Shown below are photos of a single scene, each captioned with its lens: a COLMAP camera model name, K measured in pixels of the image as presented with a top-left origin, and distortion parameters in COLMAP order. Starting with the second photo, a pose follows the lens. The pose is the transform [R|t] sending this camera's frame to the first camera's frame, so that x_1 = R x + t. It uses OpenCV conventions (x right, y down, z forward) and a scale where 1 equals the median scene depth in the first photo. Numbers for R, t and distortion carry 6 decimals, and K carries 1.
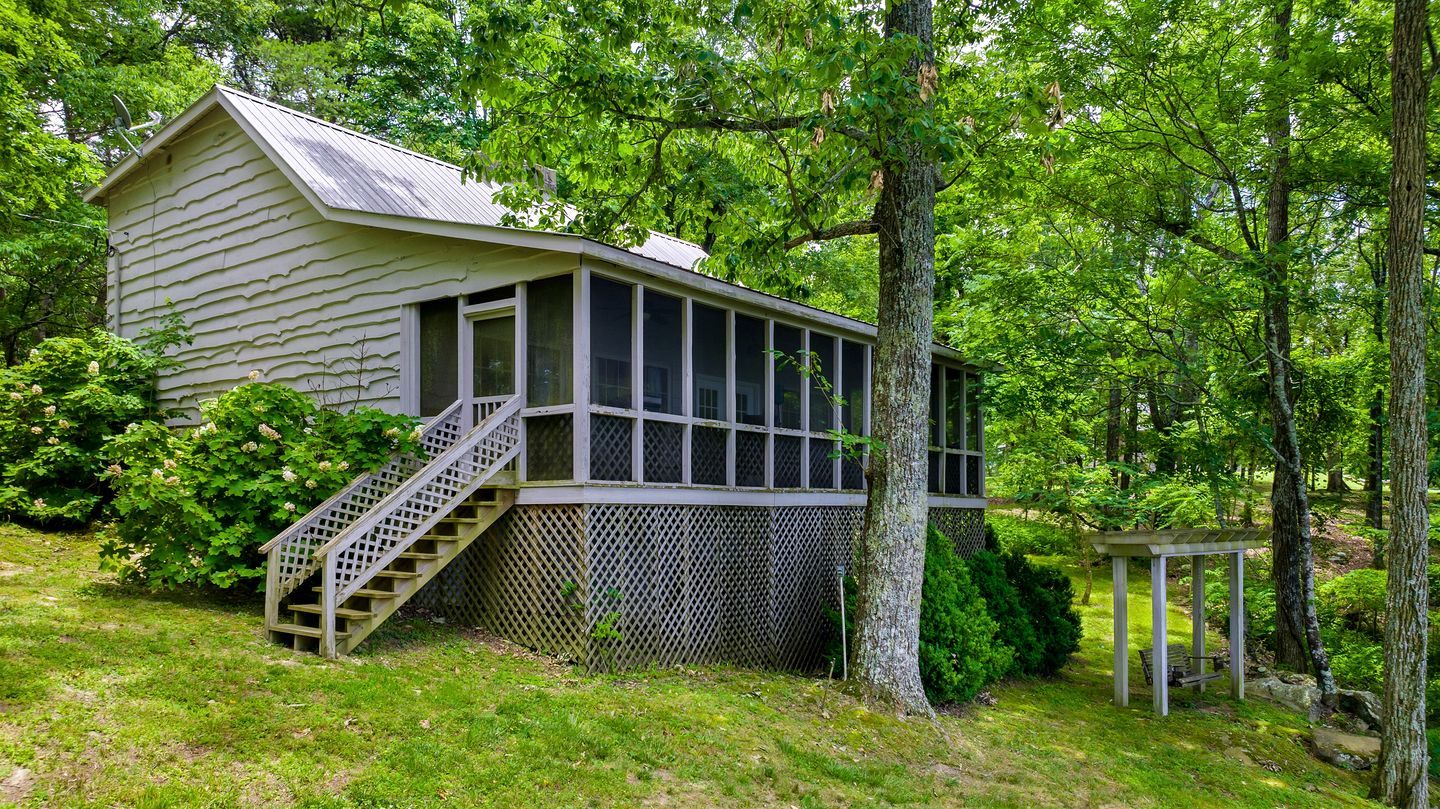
lens RADIAL K [[1060.0, 0, 718.7], [0, 1060.0, 510.3], [0, 0, 1]] dist [-0.001729, 0.000394]
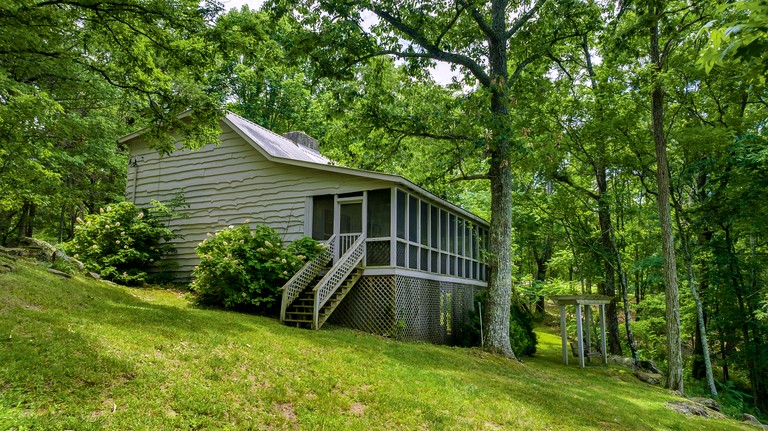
lens RADIAL K [[561.0, 0, 384.0], [0, 561.0, 215.5], [0, 0, 1]] dist [0.001210, -0.000837]
pose [[0.981519, 0.041008, 0.186919, -0.400905], [-0.010439, 0.986789, -0.161674, 0.070722], [-0.191080, 0.156735, 0.968980, -0.347833]]
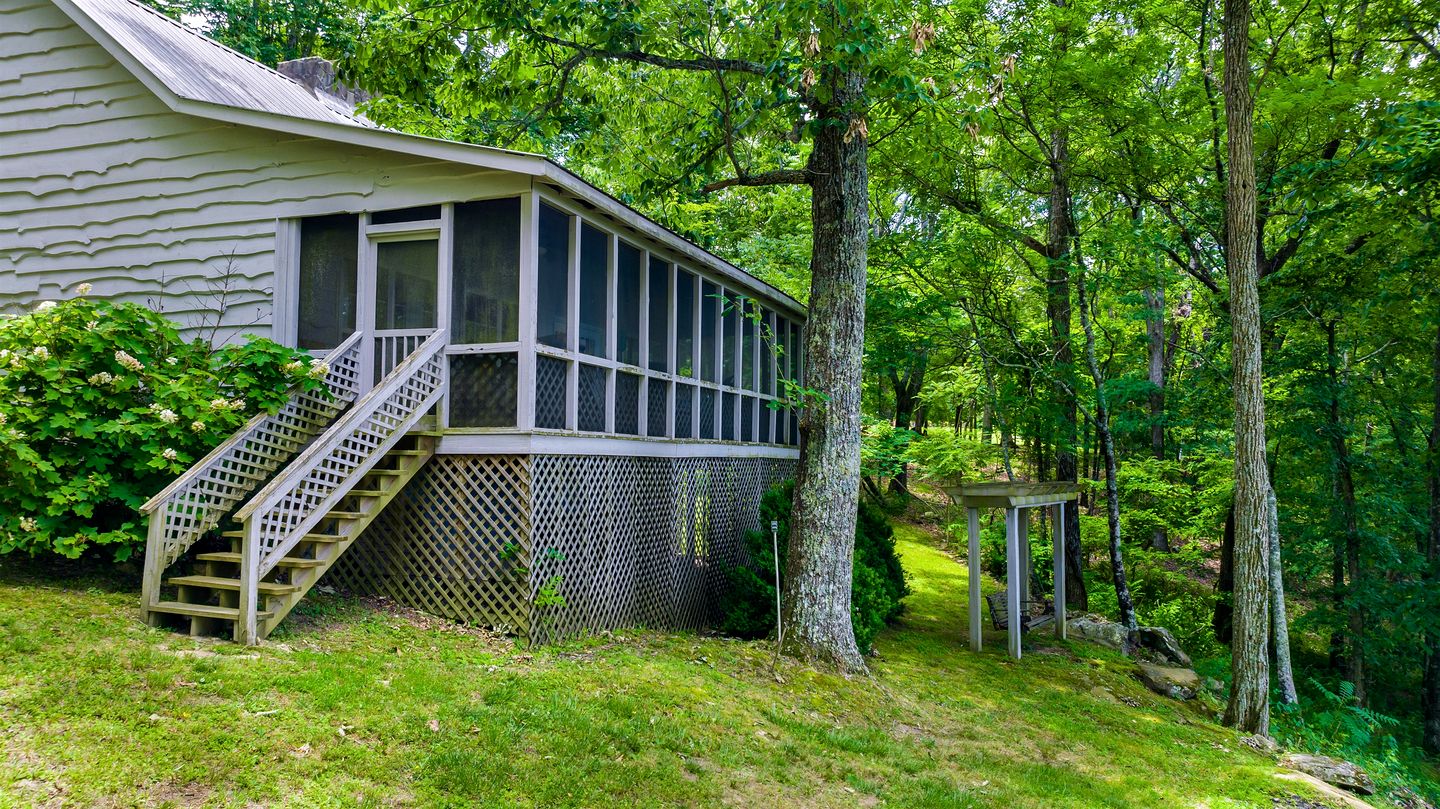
lens RADIAL K [[1029.1, 0, 720.0], [0, 1029.1, 404.5], [0, 0, 1]] dist [-0.006356, 0.003388]
pose [[0.954029, 0.024316, 0.298727, -0.223473], [-0.009090, 0.998592, -0.052254, -0.003949], [-0.299577, 0.047136, 0.952907, 0.121182]]
